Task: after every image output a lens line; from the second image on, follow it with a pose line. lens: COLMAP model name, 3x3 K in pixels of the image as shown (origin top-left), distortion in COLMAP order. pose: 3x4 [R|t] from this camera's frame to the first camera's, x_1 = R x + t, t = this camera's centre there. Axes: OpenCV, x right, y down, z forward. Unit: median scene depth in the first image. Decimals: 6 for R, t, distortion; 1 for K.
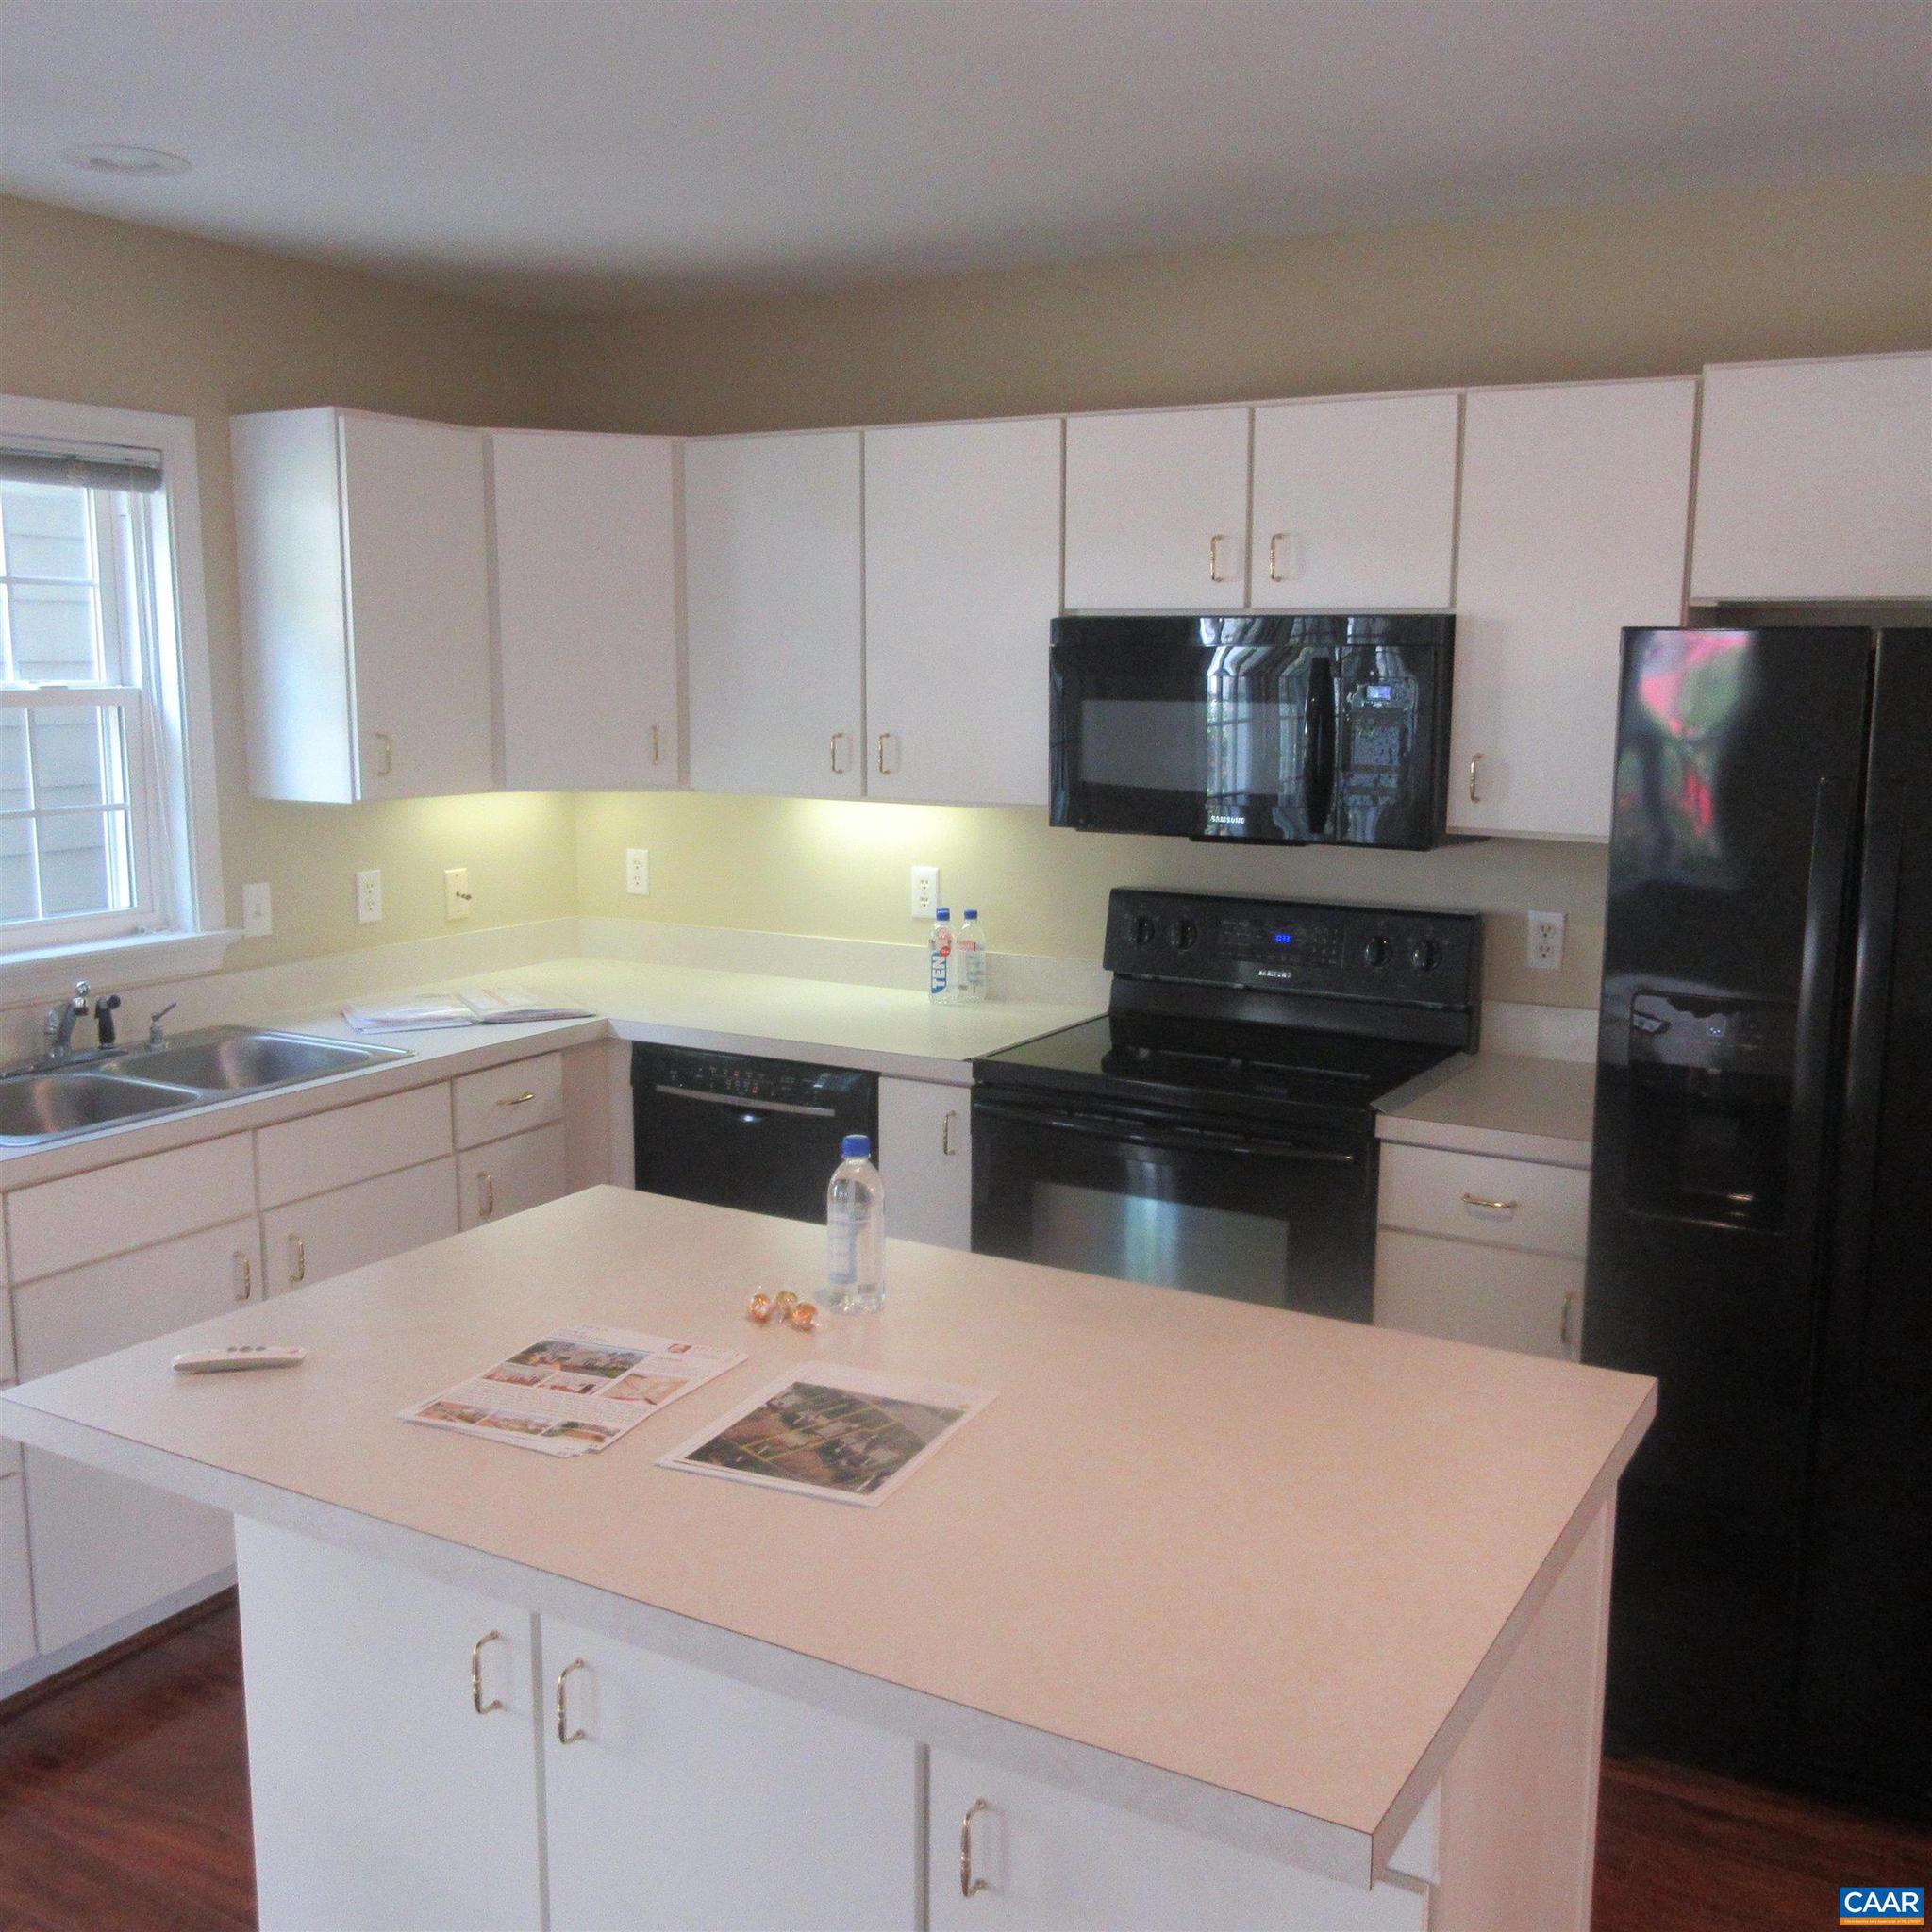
lens RADIAL K [[1923.1, 0, 957.4], [0, 1923.1, 957.7], [0, 0, 1]] dist [-0.003159, 0.000861]
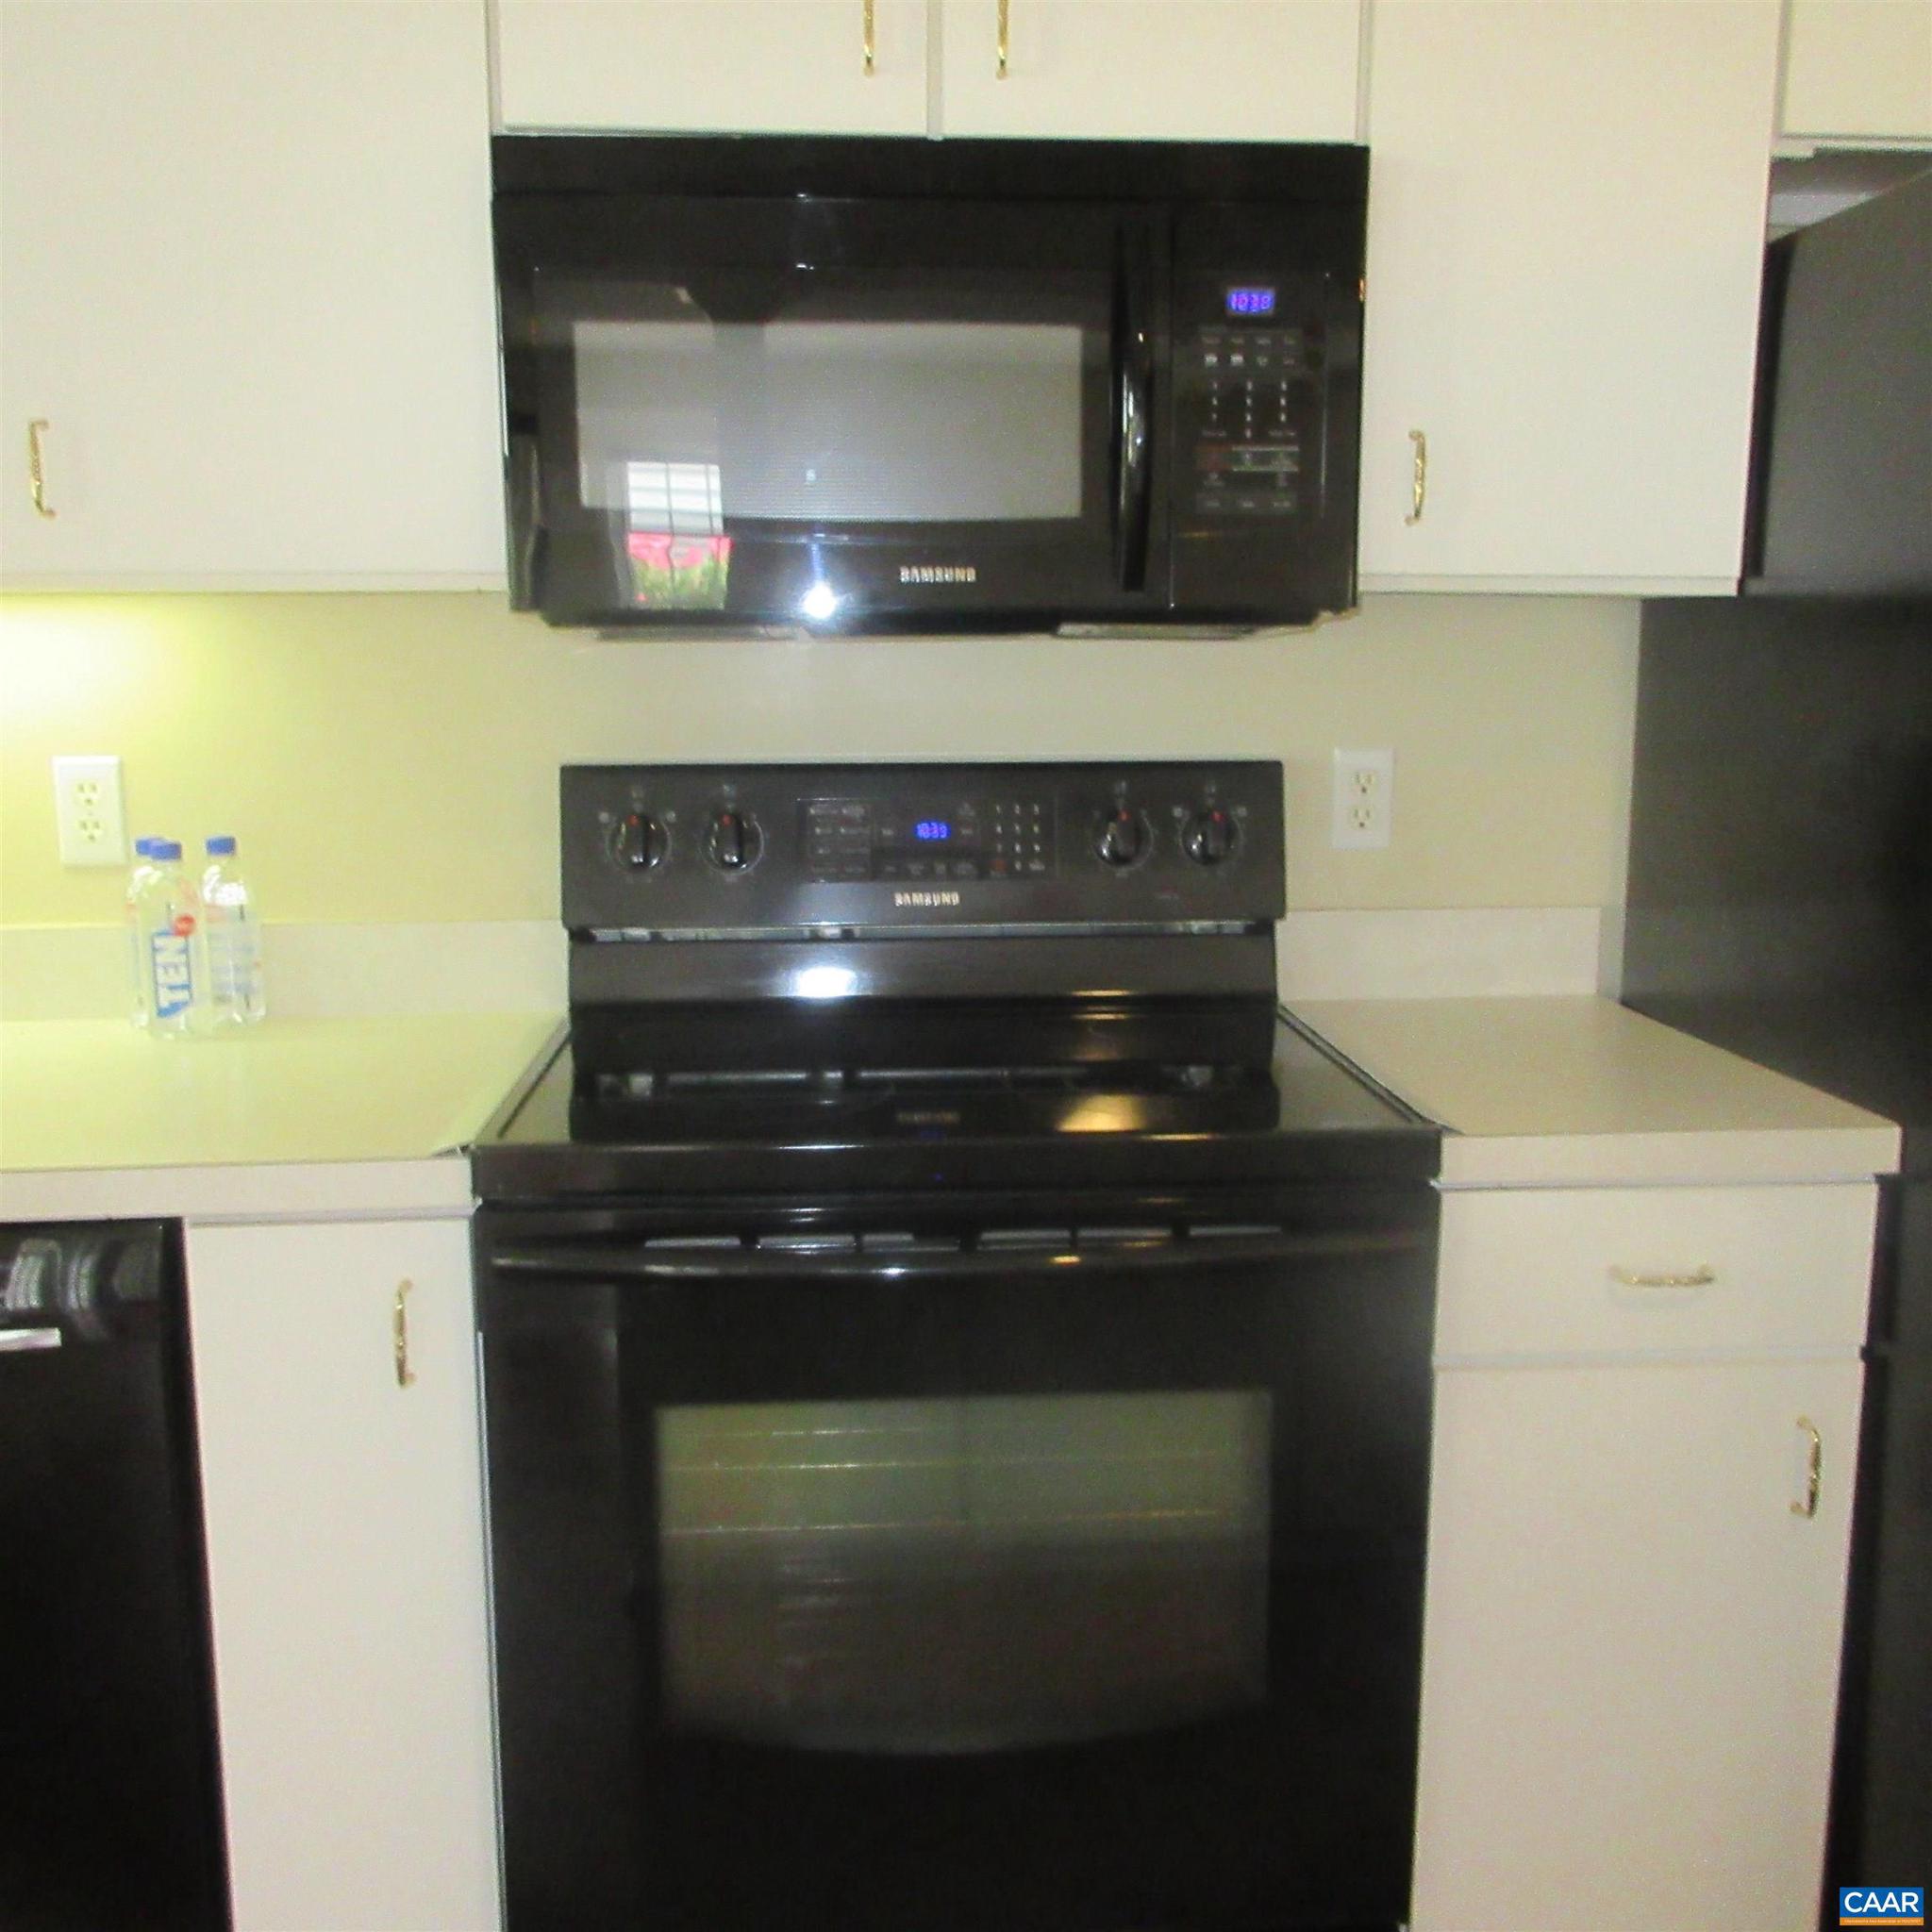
lens RADIAL K [[1902.9, 0, 969.1], [0, 1902.9, 957.2], [0, 0, 1]] dist [0.000594, -0.002168]
pose [[0.823511, -0.096467, 0.559038, -0.120298], [0.095436, 0.994950, 0.031102, 0.009131], [-0.559215, 0.027740, 0.828558, 0.568658]]
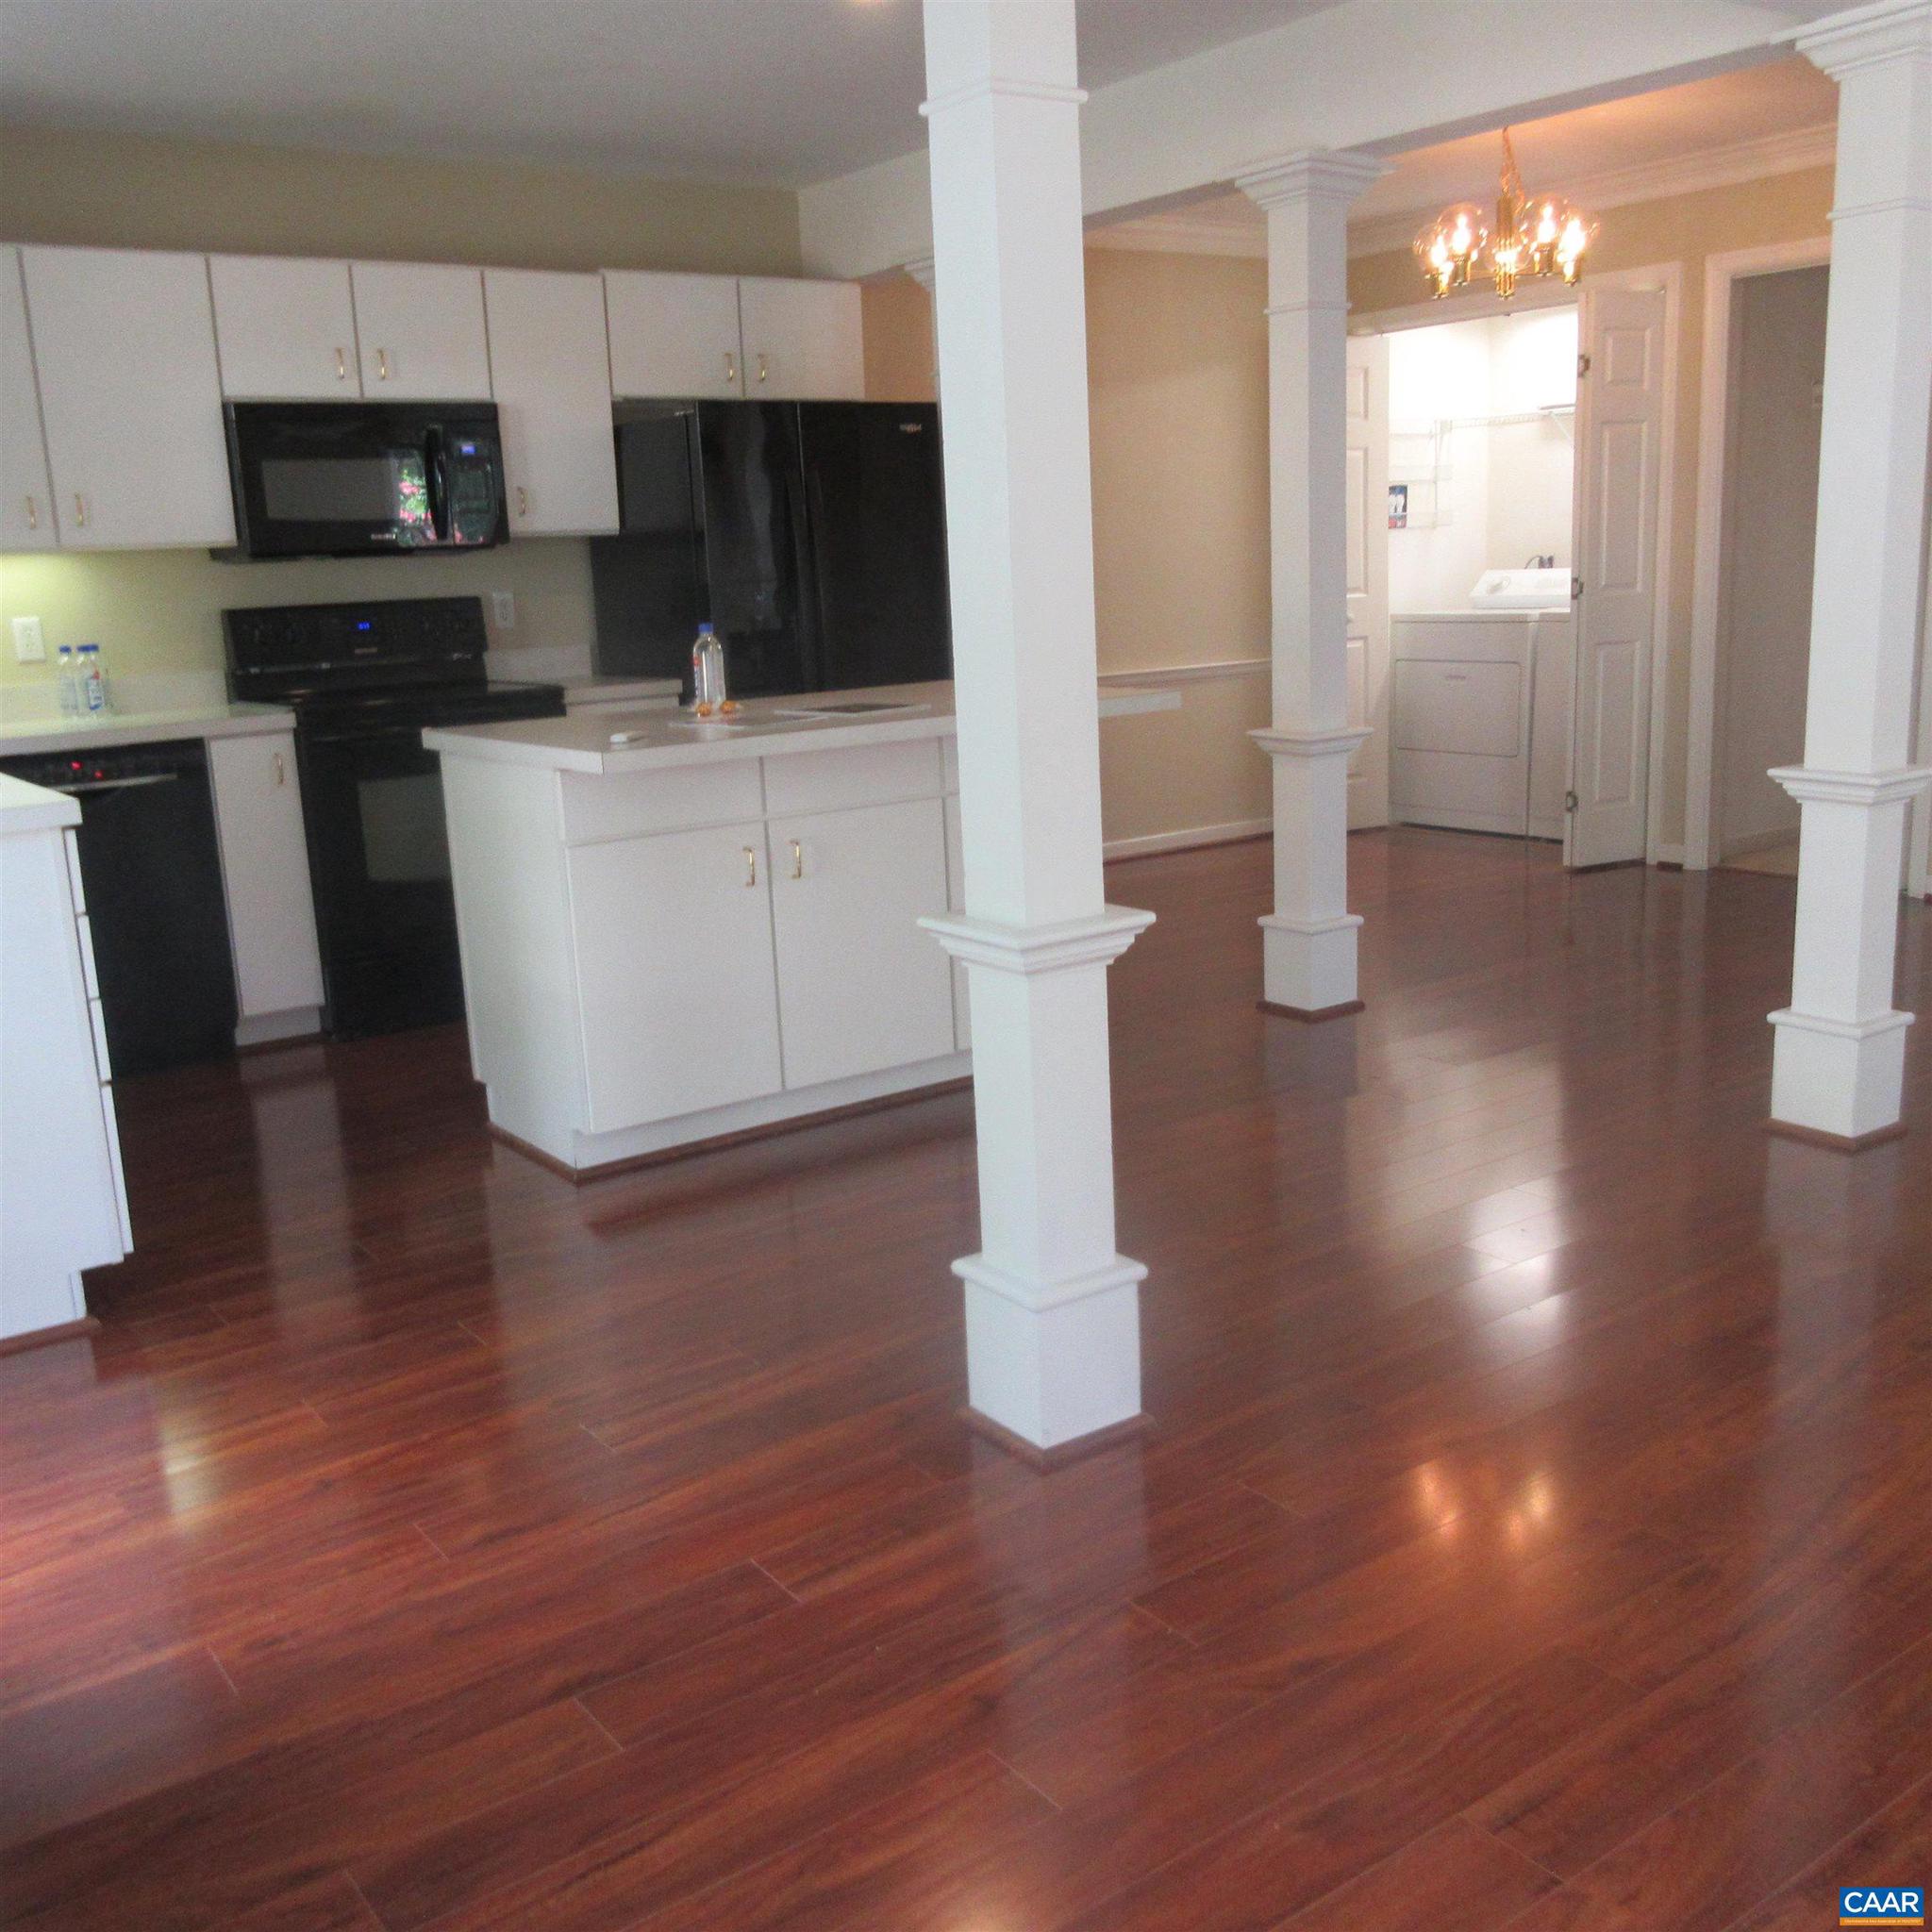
lens RADIAL K [[1910.7, 0, 966.2], [0, 1910.7, 944.6], [0, 0, 1]] dist [-0.008704, 0.007517]
pose [[0.398101, -0.208350, 0.893367, -1.040587], [0.189509, 0.971537, 0.142132, 0.109892], [-0.897553, 0.112718, 0.426255, -0.030291]]
